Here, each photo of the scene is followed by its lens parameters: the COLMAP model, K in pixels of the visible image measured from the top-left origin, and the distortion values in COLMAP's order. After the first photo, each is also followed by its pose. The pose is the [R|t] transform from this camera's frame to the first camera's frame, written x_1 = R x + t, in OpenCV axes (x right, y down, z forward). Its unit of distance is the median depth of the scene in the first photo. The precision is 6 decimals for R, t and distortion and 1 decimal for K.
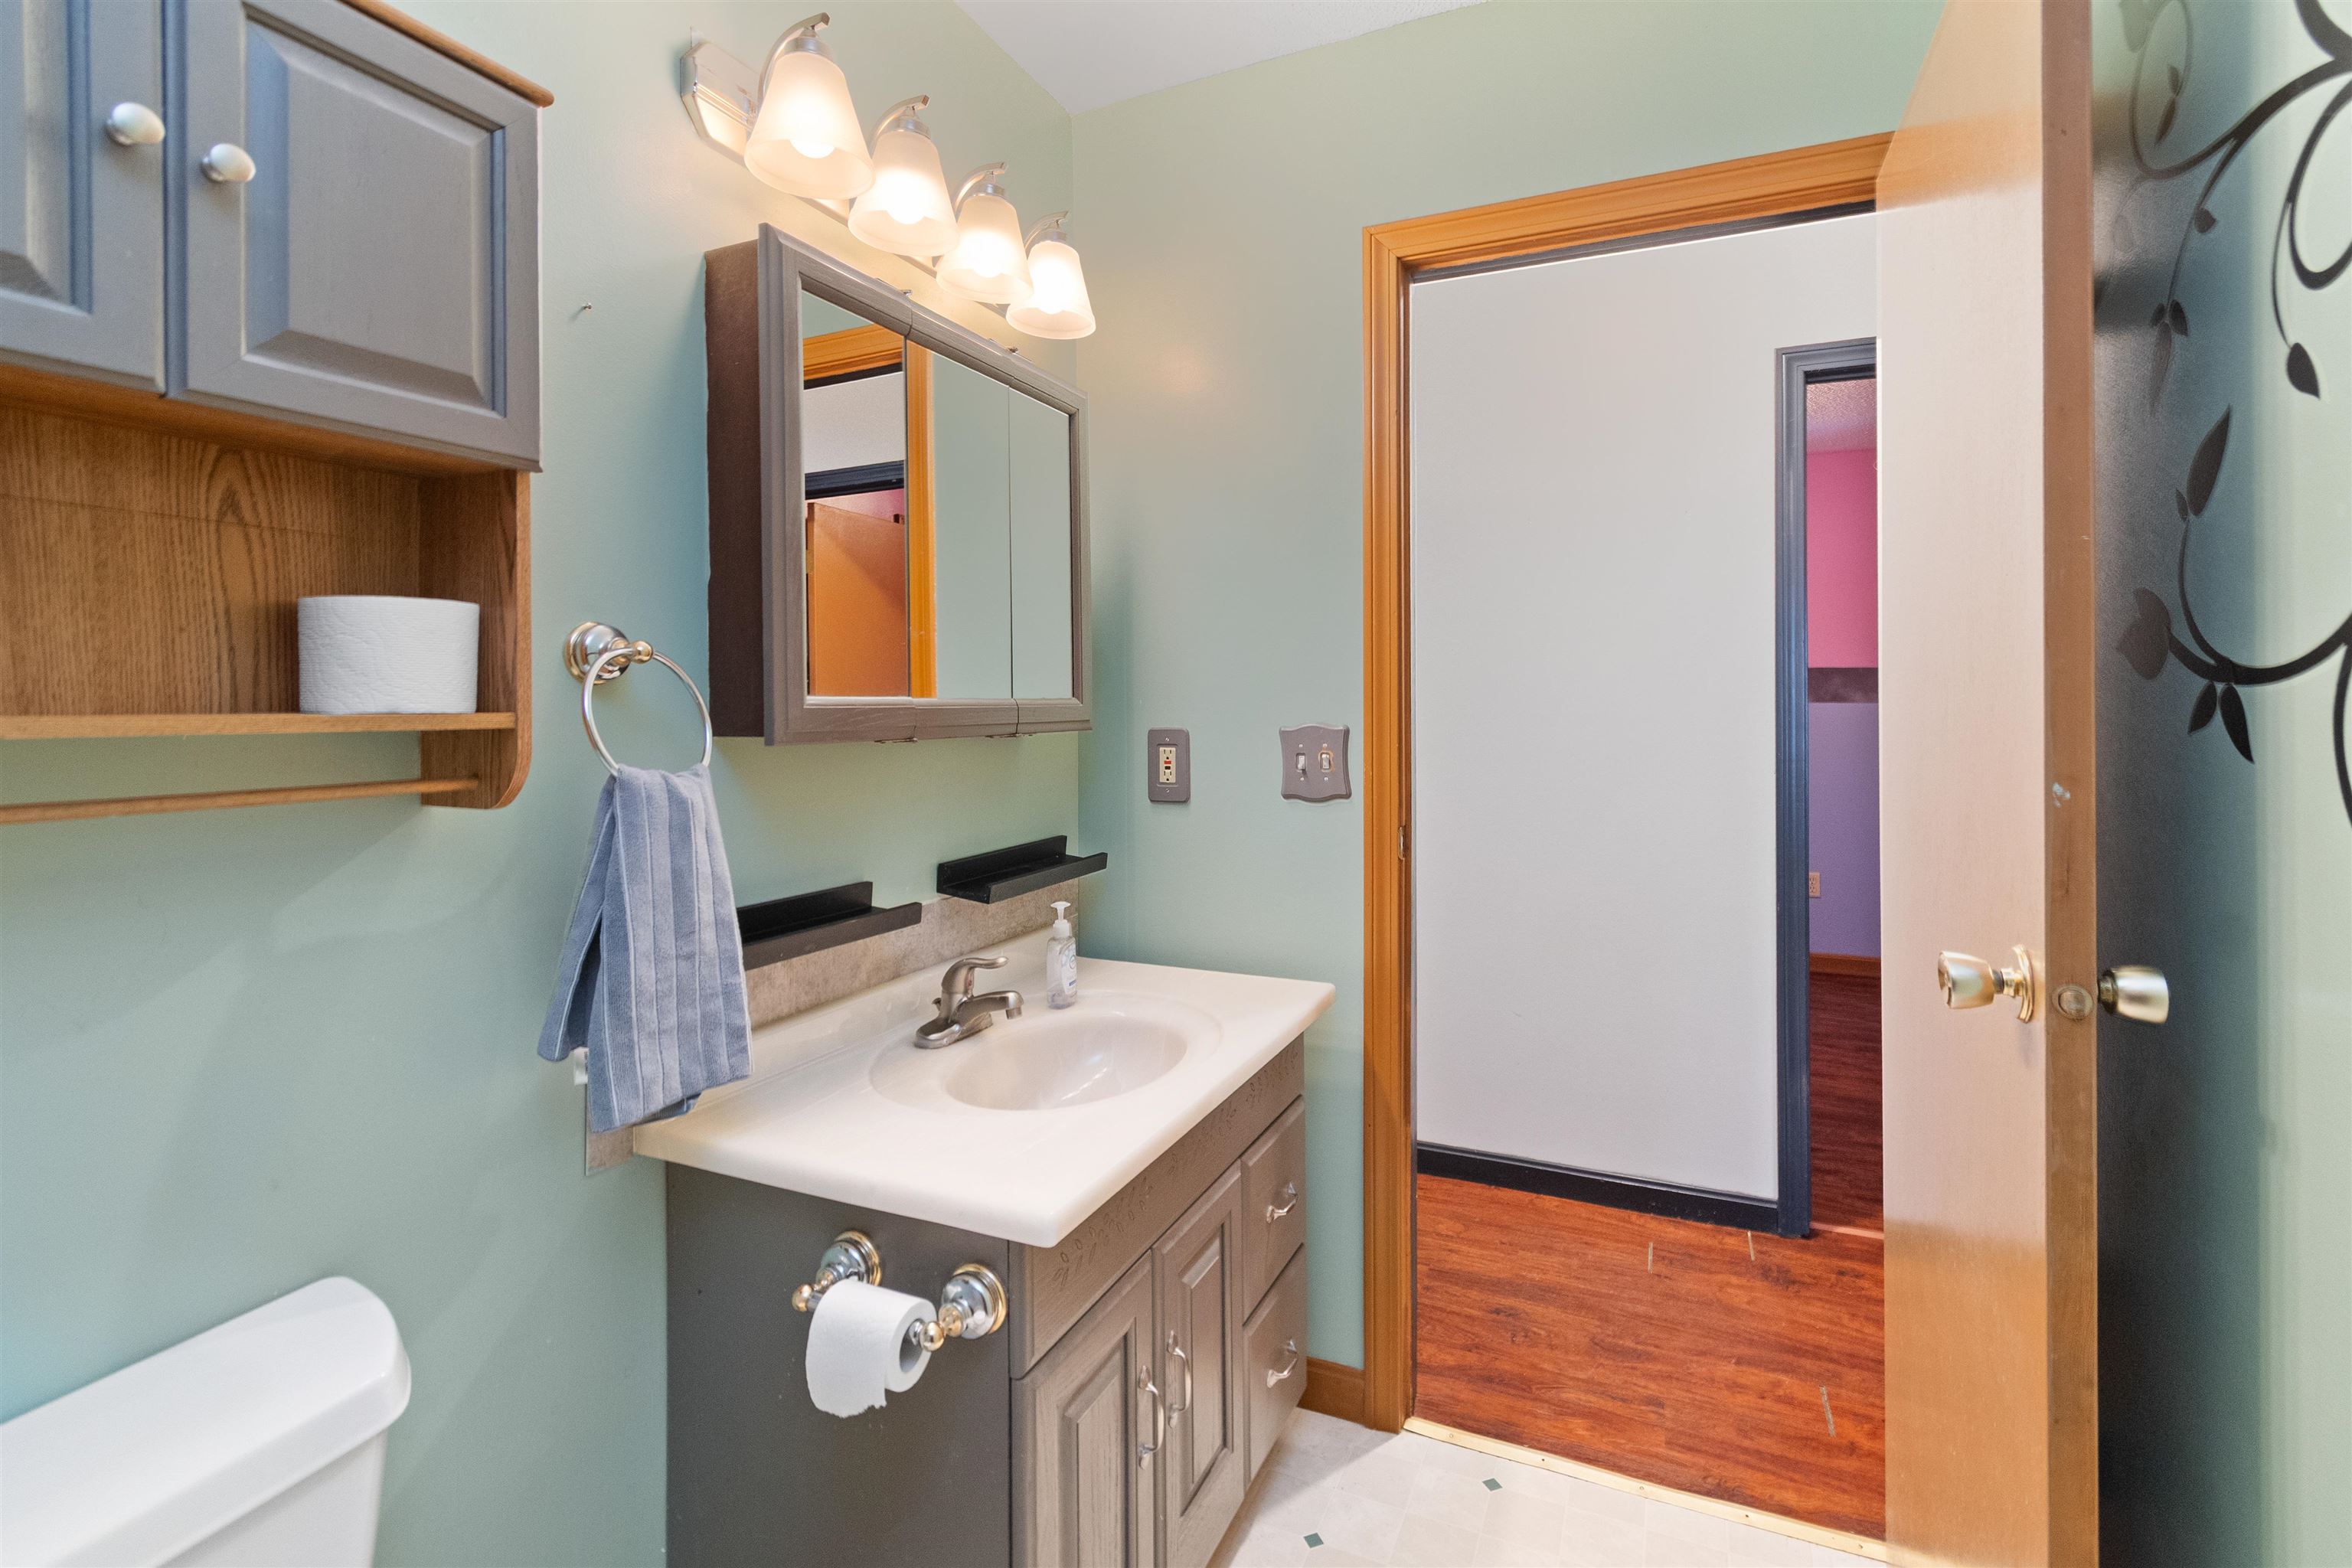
lens RADIAL K [[1089.7, 0, 1178.6], [0, 1089.7, 703.2], [0, 0, 1]] dist [0.000022, -0.000163]
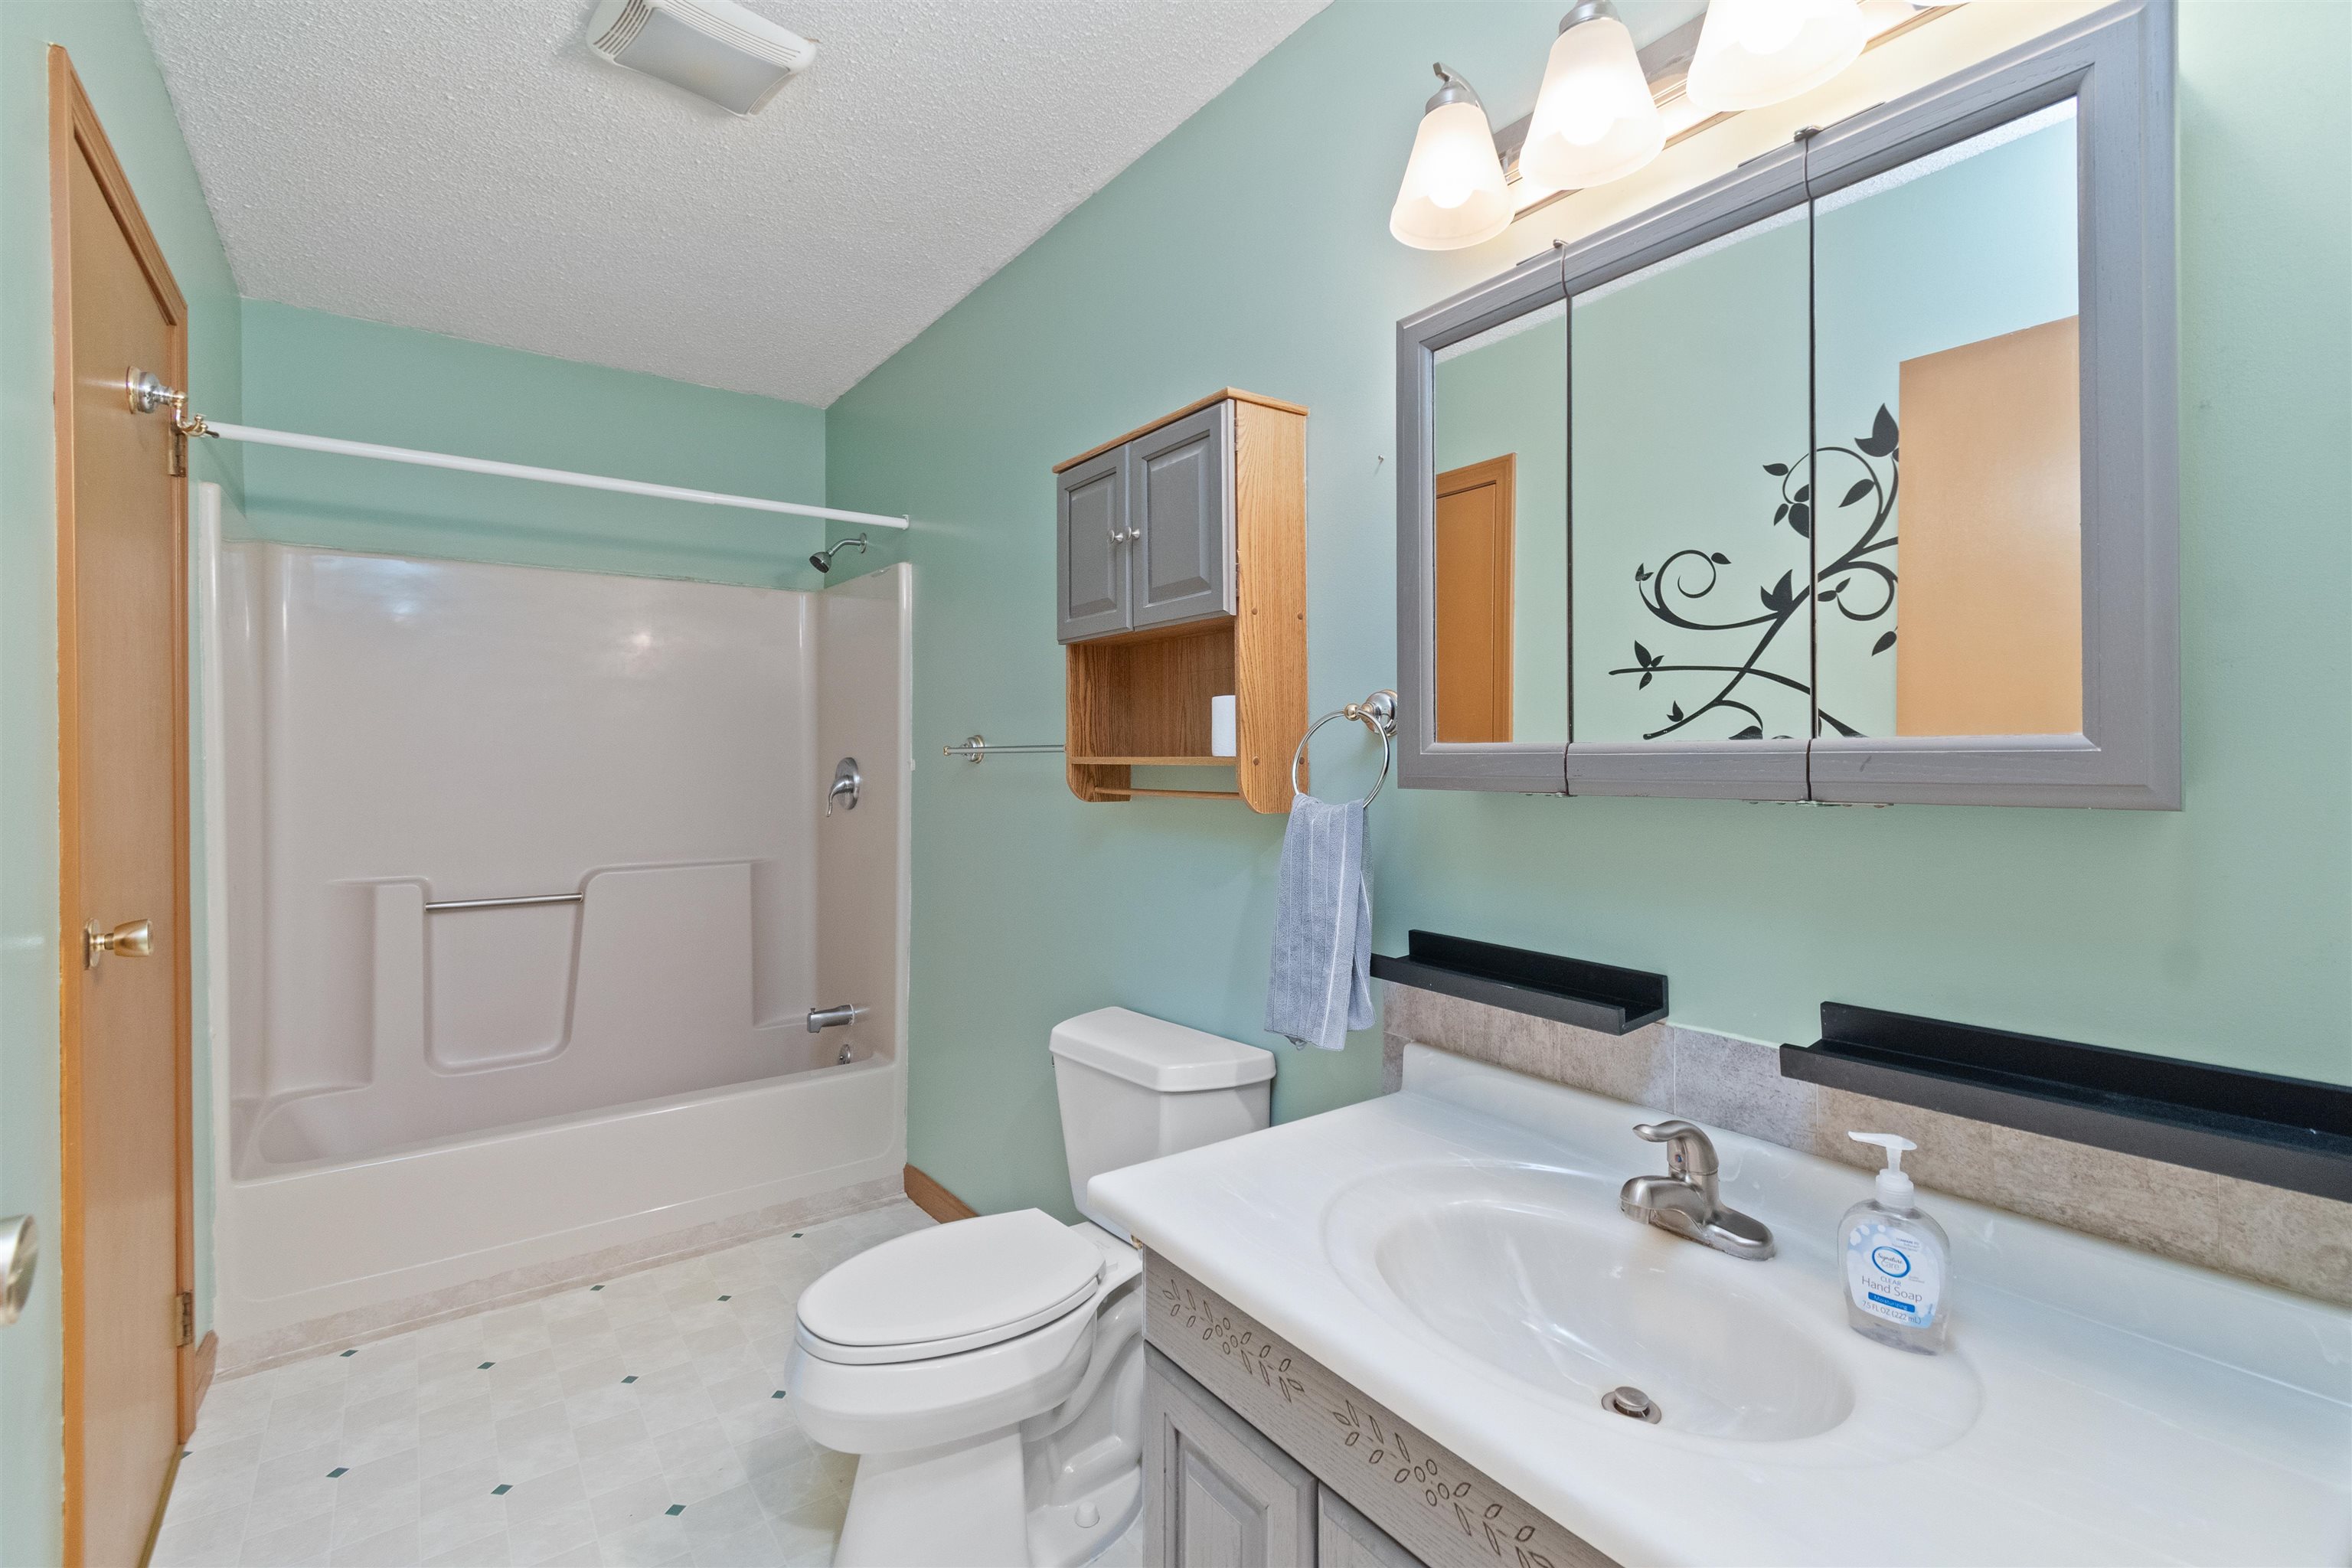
lens RADIAL K [[1055.4, 0, 1173.7], [0, 1055.4, 768.8], [0, 0, 1]] dist [-0.001463, -0.000469]
pose [[-0.494674, 0.014858, -0.868952, 0.606159], [0.004757, 0.999885, 0.014389, 0.002221], [0.869066, 0.002984, -0.494688, 1.183003]]
